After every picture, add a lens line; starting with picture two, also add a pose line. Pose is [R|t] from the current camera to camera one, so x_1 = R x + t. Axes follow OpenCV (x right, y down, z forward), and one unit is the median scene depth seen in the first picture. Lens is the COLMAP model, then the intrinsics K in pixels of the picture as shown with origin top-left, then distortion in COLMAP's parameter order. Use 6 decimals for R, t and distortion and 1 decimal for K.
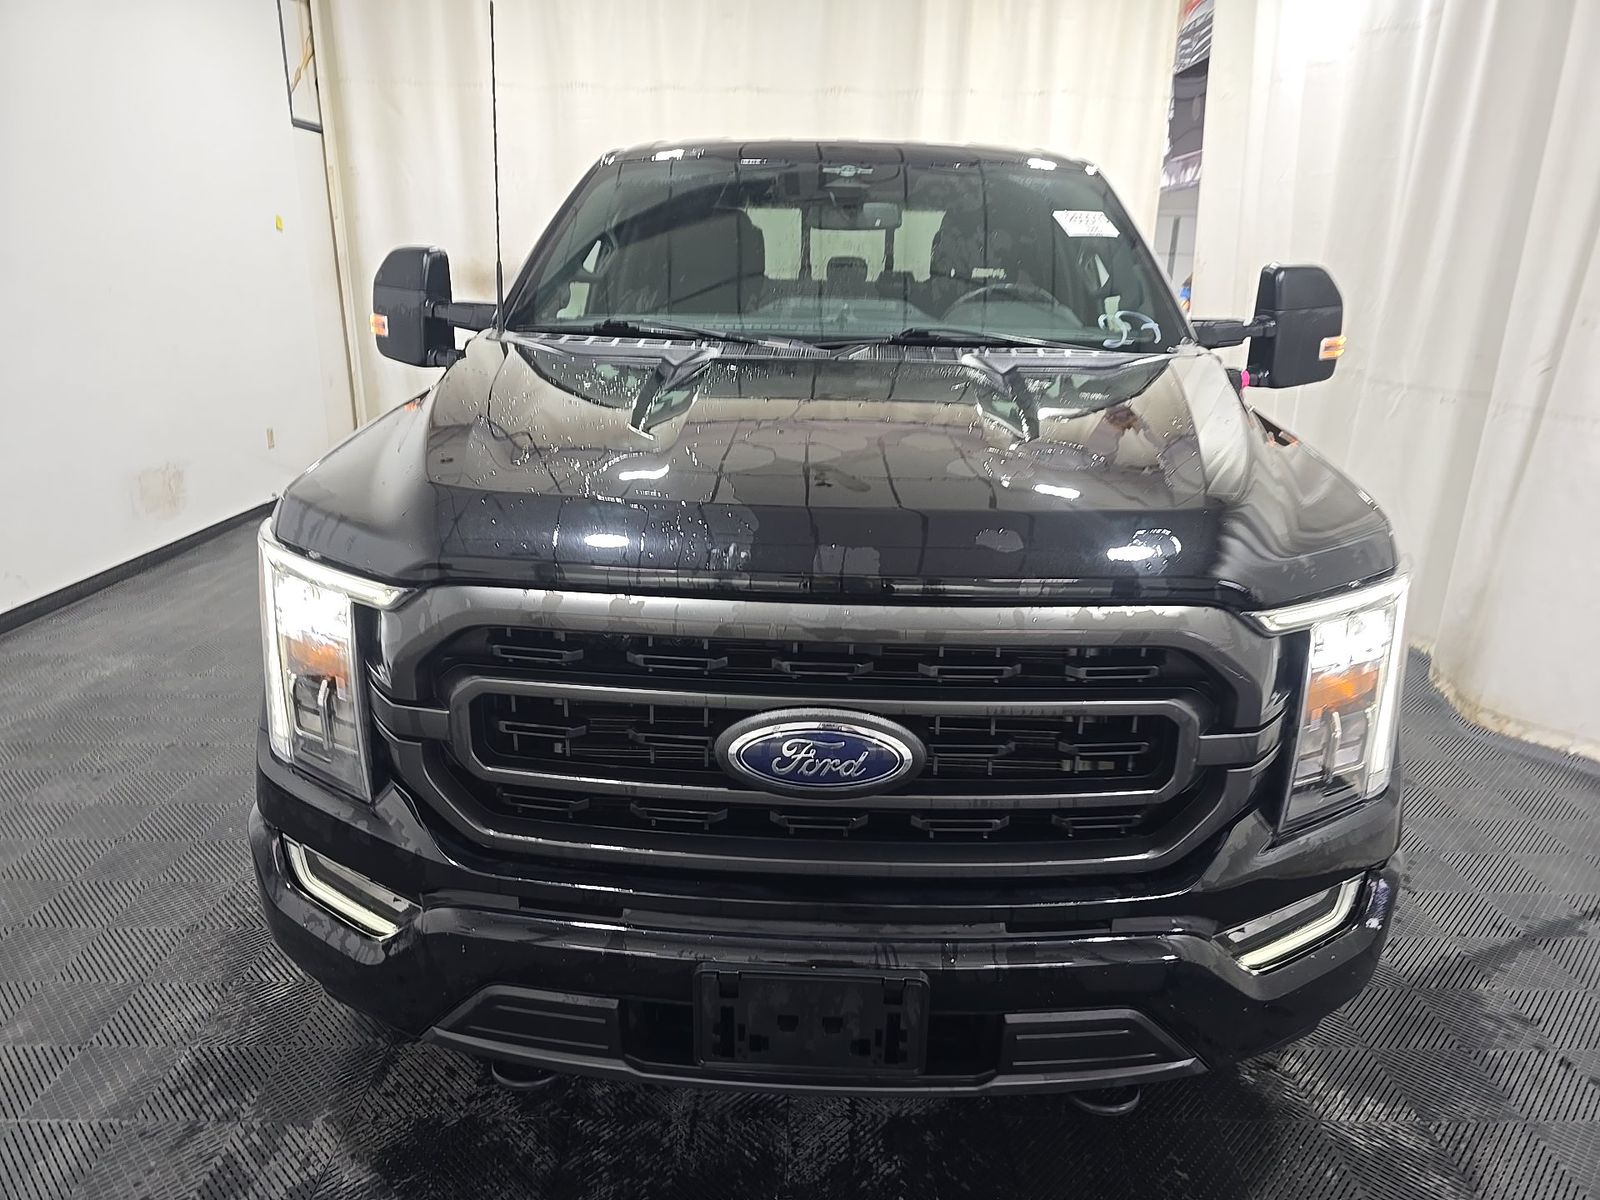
lens RADIAL K [[1061.9, 0, 800.0], [0, 1061.9, 600.0], [0, 0, 1]] dist [0.000306, -0.000904]
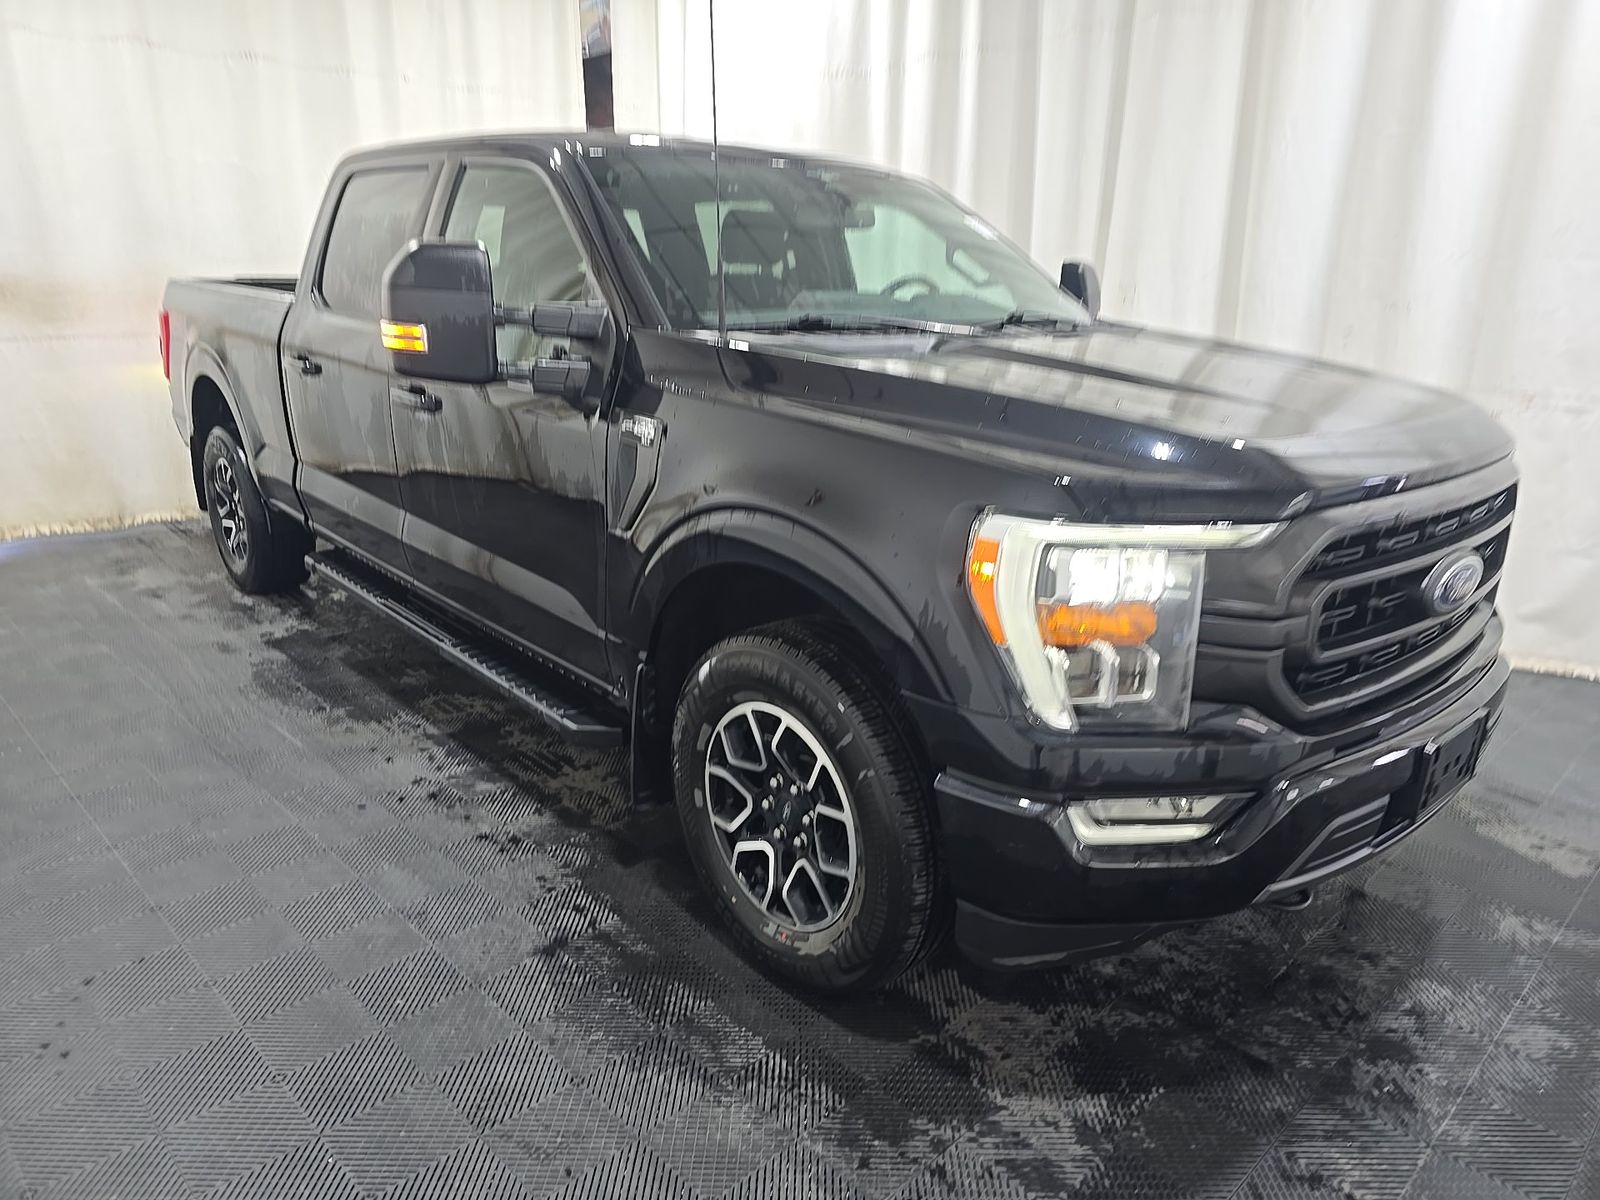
lens RADIAL K [[1084.7, 0, 800.0], [0, 1084.7, 600.0], [0, 0, 1]] dist [-0.001283, -0.002751]
pose [[0.723869, -0.203134, 0.659355, -0.887308], [0.202237, 0.976168, 0.078712, -0.078245], [-0.659631, 0.076369, 0.747700, 0.229814]]
